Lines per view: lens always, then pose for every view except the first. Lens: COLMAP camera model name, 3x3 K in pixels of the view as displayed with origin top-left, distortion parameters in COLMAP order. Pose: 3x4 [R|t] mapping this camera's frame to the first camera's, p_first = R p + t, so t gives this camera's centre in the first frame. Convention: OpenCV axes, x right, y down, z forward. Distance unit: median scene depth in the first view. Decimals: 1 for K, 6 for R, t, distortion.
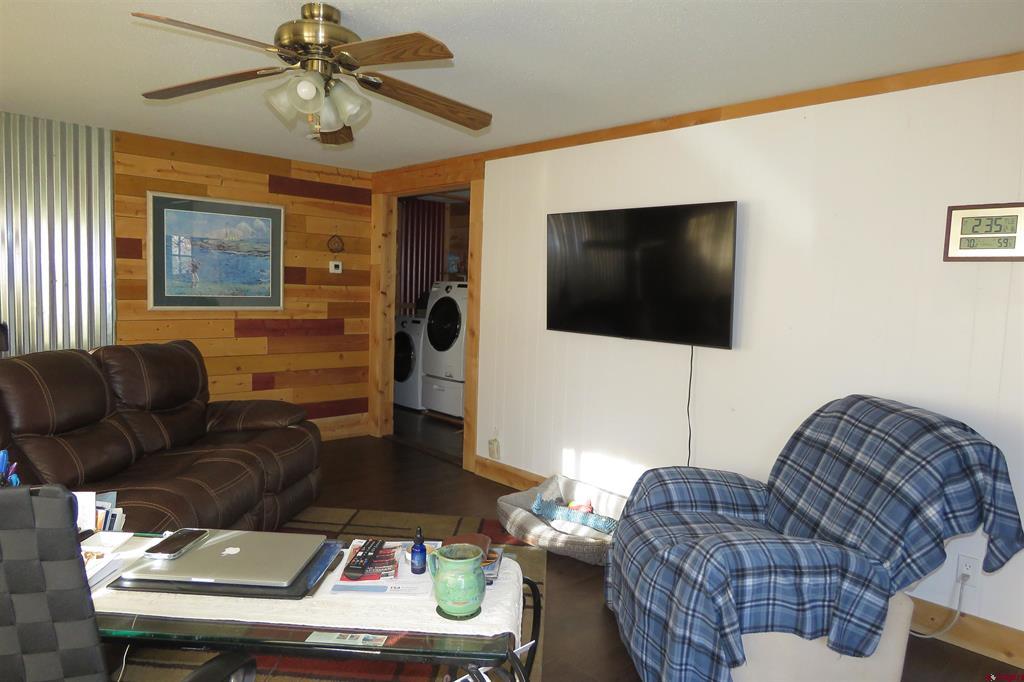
lens RADIAL K [[654.8, 0, 508.5], [0, 654.8, 341.3], [0, 0, 1]] dist [-0.001473, -0.004430]
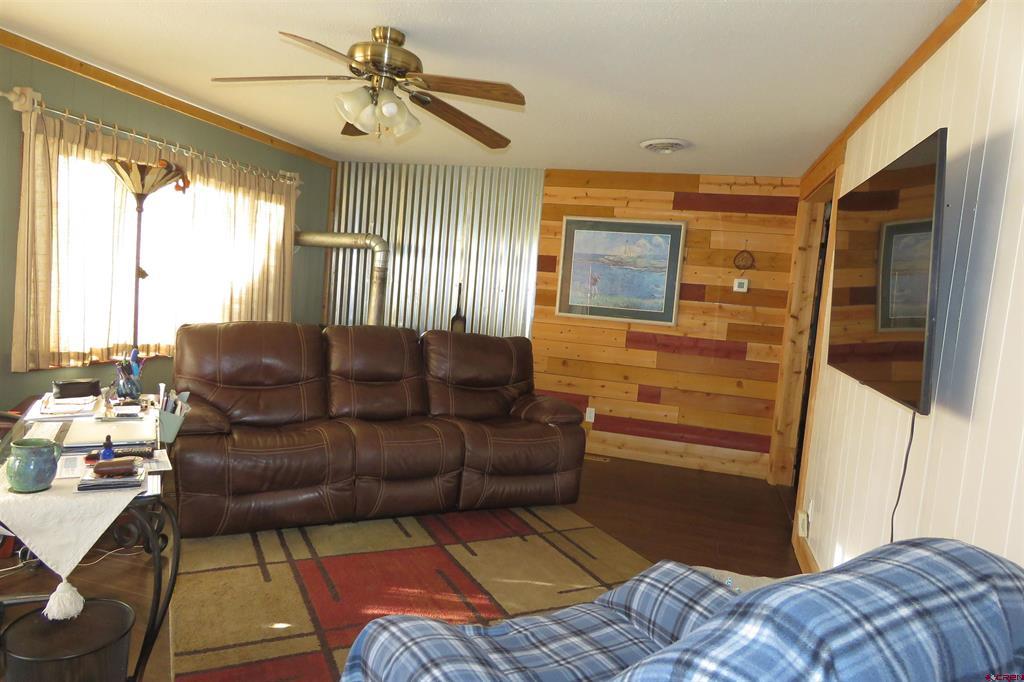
lens RADIAL K [[654.8, 0, 509.5], [0, 654.8, 339.8], [0, 0, 1]] dist [-0.001473, -0.004430]
pose [[0.530985, 0.081530, -0.843450, 0.366070], [-0.131614, 0.991216, 0.012958, -0.007593], [0.837098, 0.104130, 0.537052, 0.264523]]
